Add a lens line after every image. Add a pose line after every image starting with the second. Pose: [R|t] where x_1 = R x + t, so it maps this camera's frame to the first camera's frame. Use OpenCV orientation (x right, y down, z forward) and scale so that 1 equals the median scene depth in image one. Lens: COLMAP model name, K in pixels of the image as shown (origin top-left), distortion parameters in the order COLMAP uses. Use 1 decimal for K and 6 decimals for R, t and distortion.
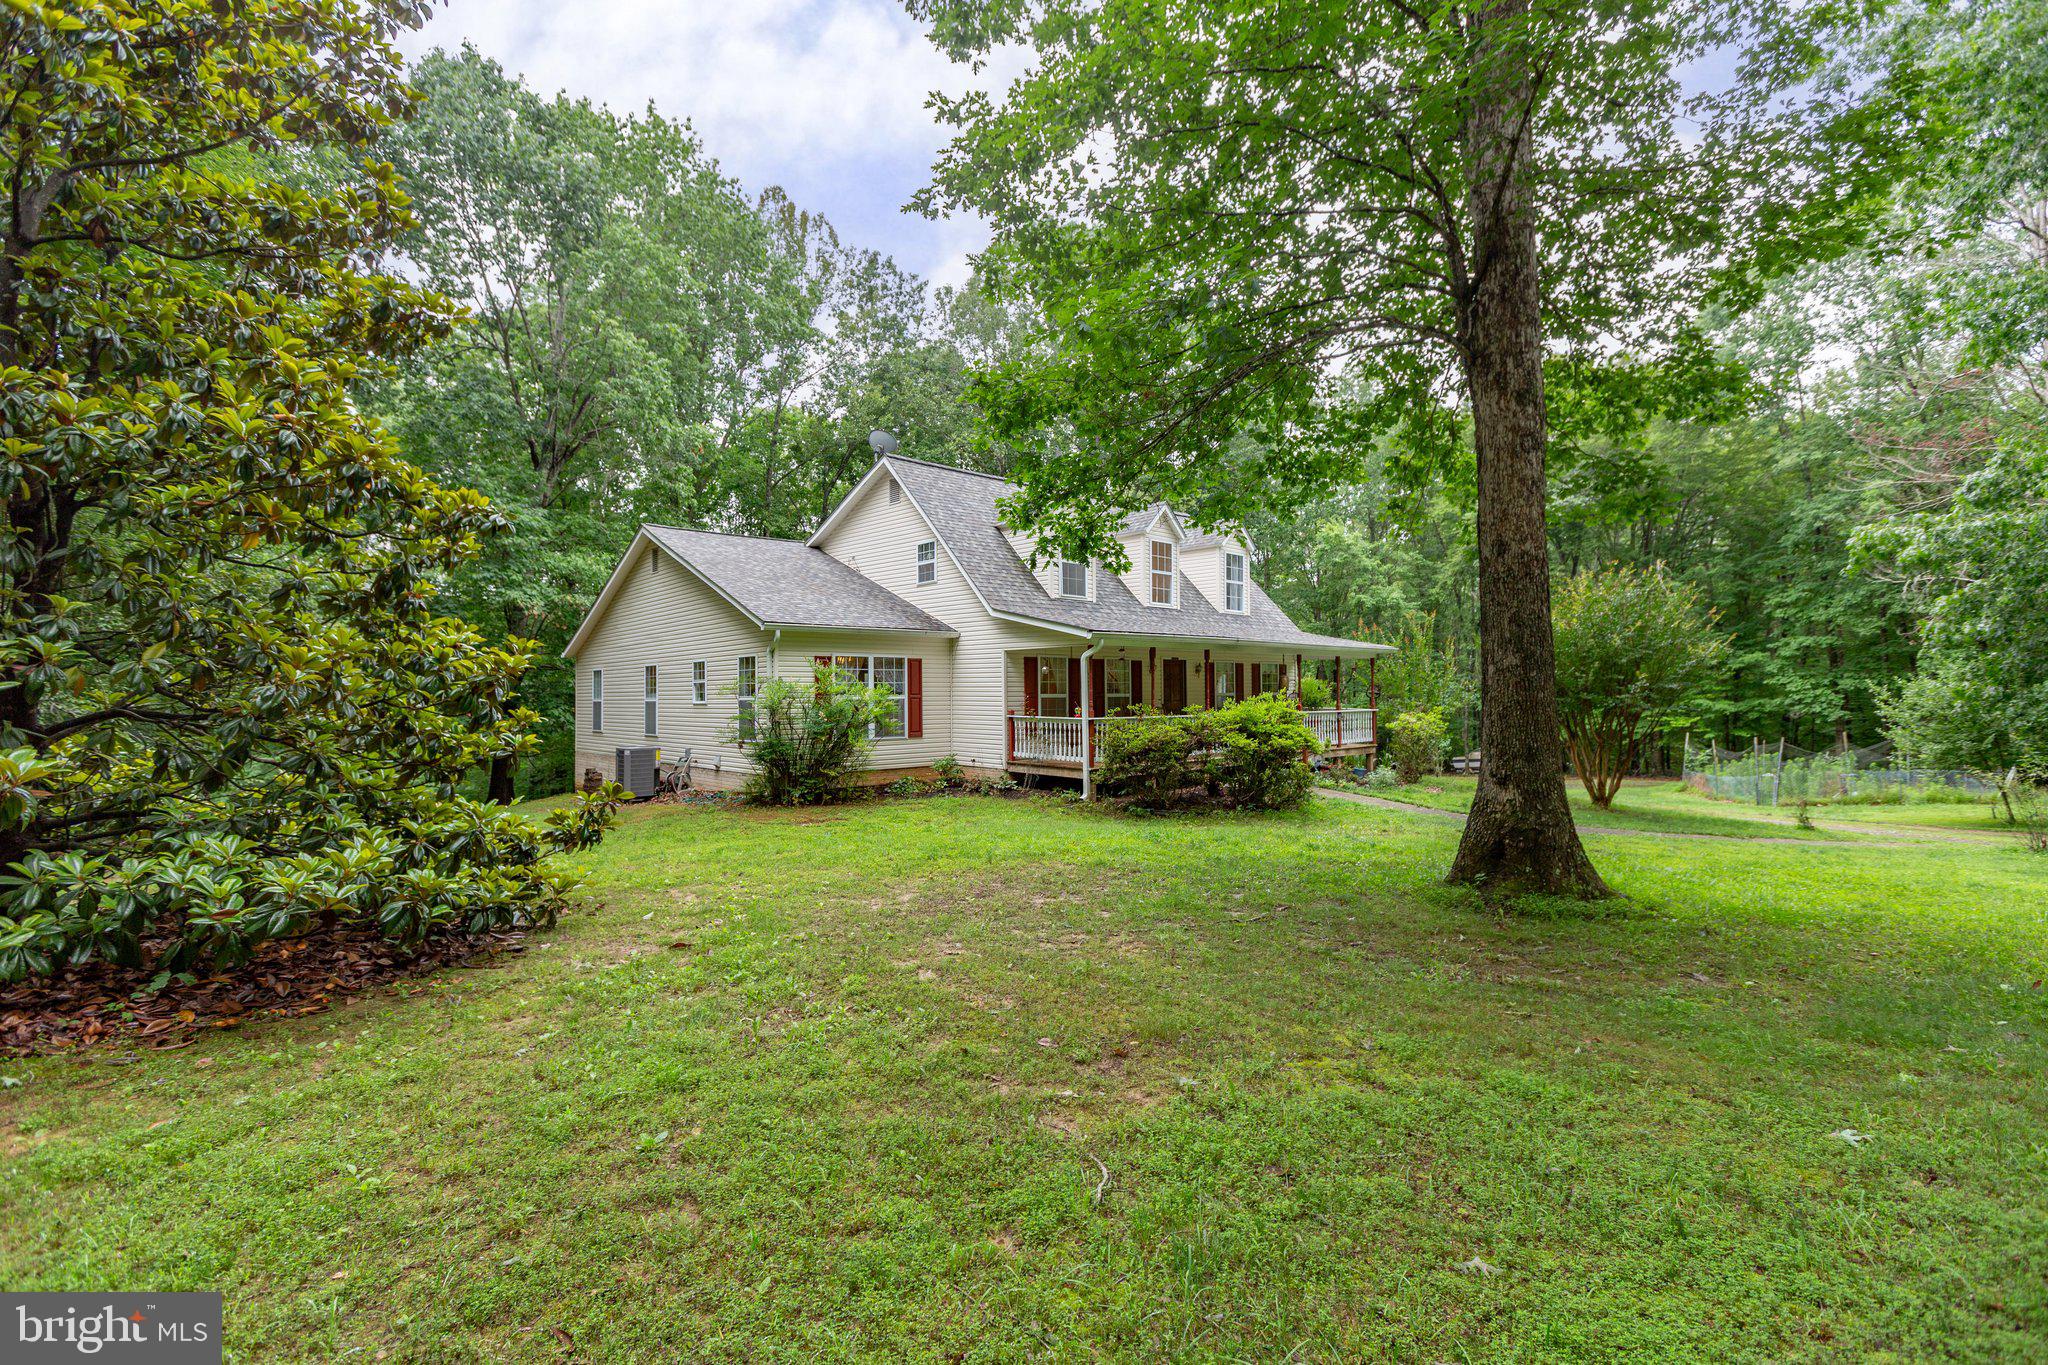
lens RADIAL K [[940.1, 0, 1028.1], [0, 940.1, 689.4], [0, 0, 1]] dist [0.000267, 0.000085]
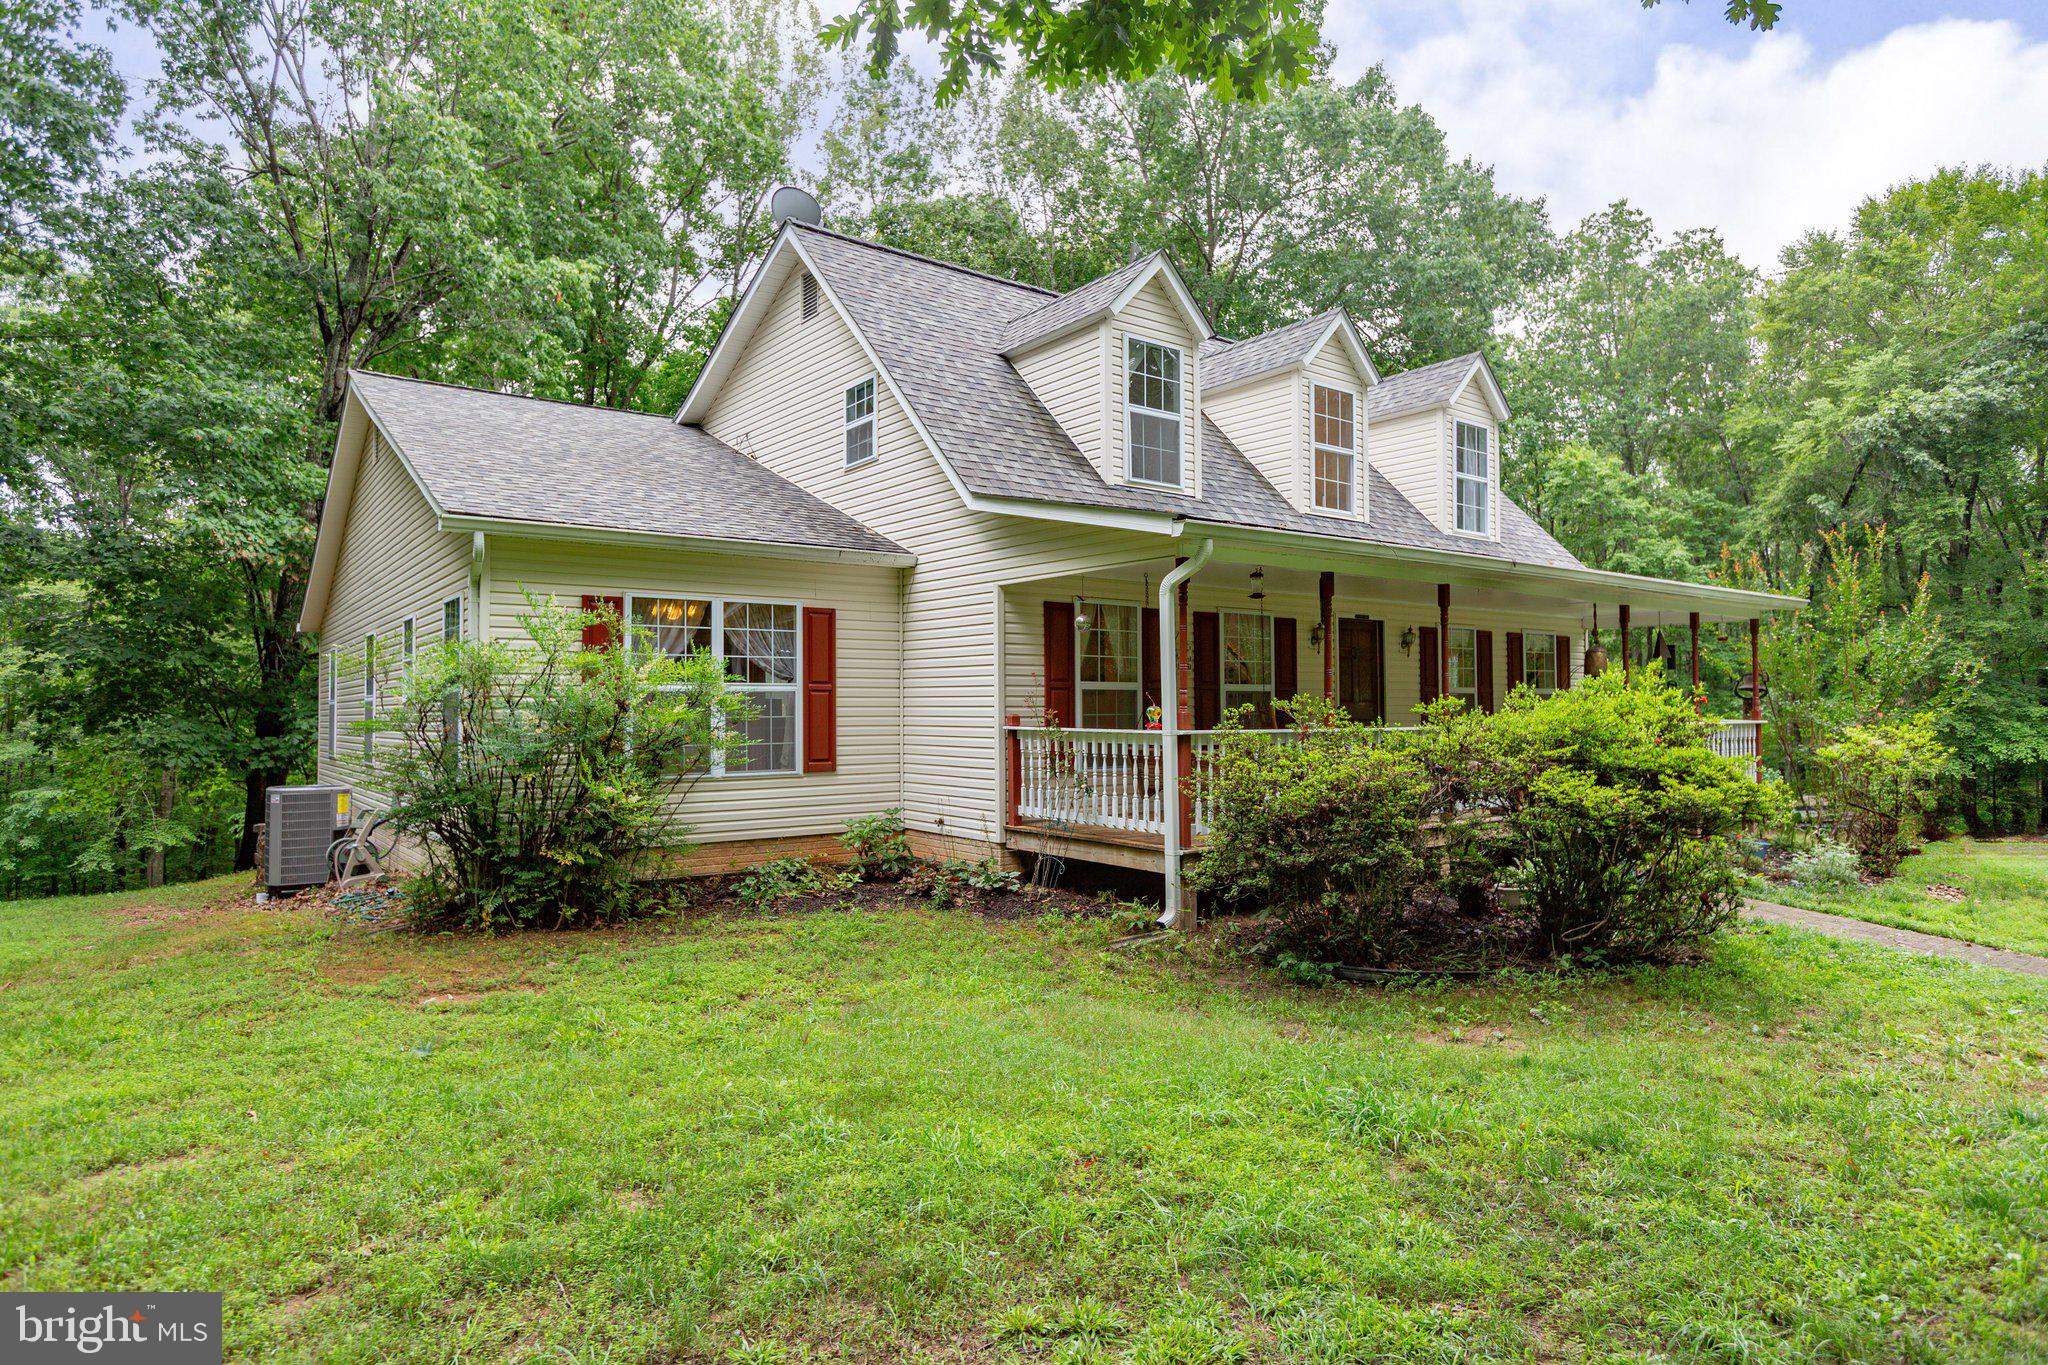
lens RADIAL K [[1200.2, 0, 1019.0], [0, 1200.2, 678.4], [0, 0, 1]] dist [0.000528, 0.000004]
pose [[0.995760, -0.000724, -0.091981, 0.038055], [-0.001217, 0.999778, -0.021038, 0.016258], [0.091976, 0.021060, 0.995538, 0.403532]]
